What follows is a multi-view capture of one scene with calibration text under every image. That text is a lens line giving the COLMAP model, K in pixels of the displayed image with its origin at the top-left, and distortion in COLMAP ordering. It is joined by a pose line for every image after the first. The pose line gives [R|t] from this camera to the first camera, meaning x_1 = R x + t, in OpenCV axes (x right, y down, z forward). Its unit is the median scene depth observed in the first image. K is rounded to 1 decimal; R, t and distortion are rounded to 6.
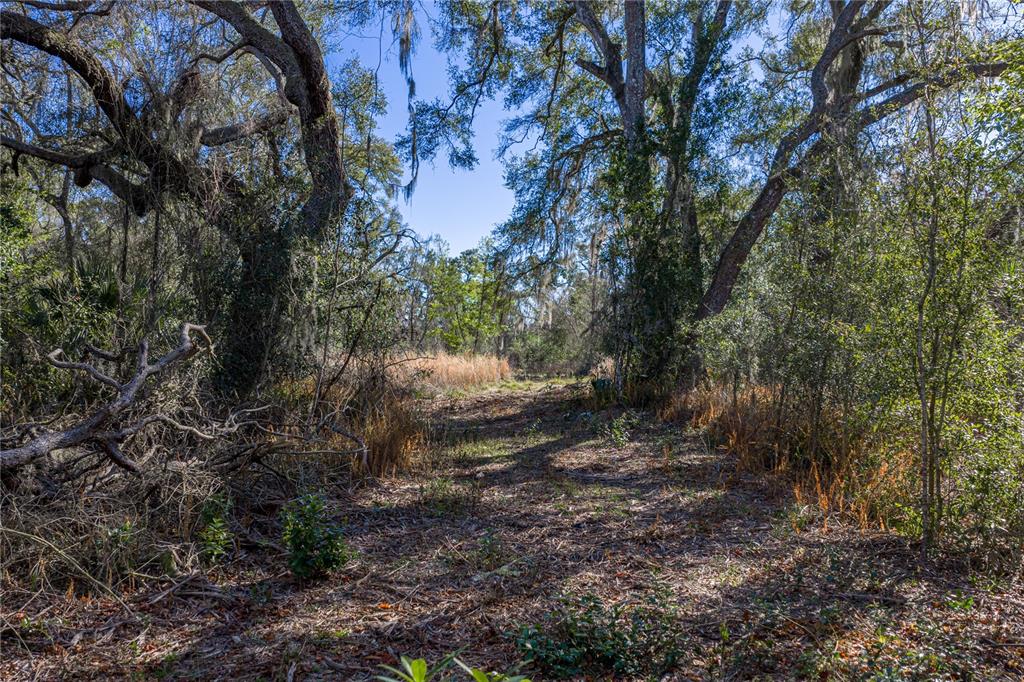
lens RADIAL K [[824.7, 0, 511.7], [0, 824.7, 340.1], [0, 0, 1]] dist [0.002901, -0.016792]
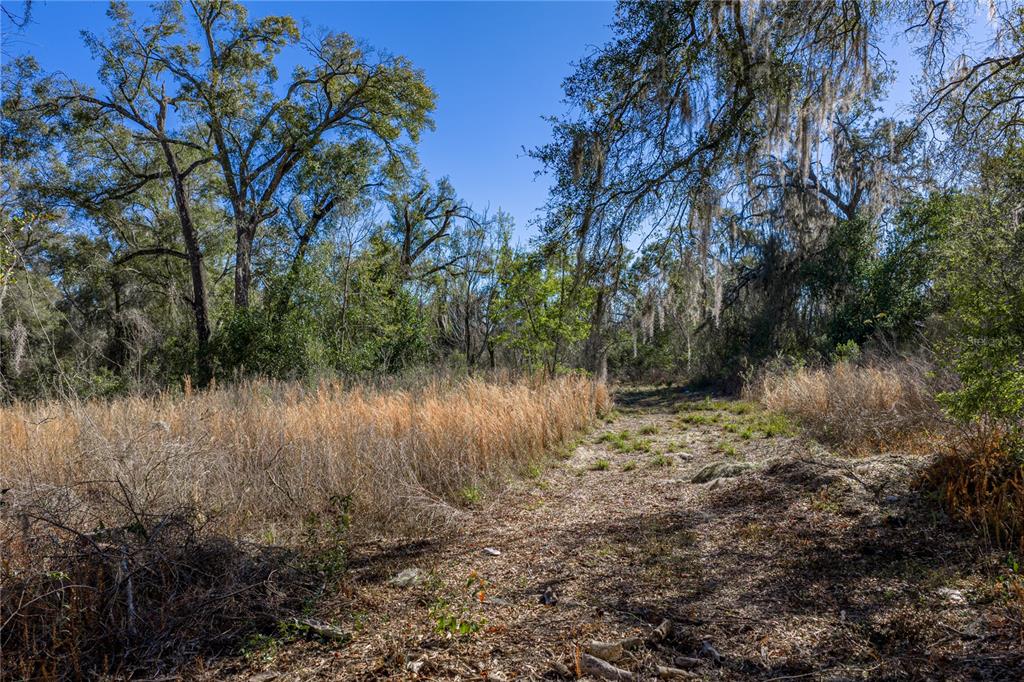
lens RADIAL K [[824.7, 0, 511.6], [0, 824.7, 340.2], [0, 0, 1]] dist [0.002901, -0.016792]
pose [[0.993364, -0.048798, -0.104151, -0.005757], [0.048741, 0.998807, -0.003103, -0.004867], [0.104178, -0.001994, 0.994557, 0.249187]]
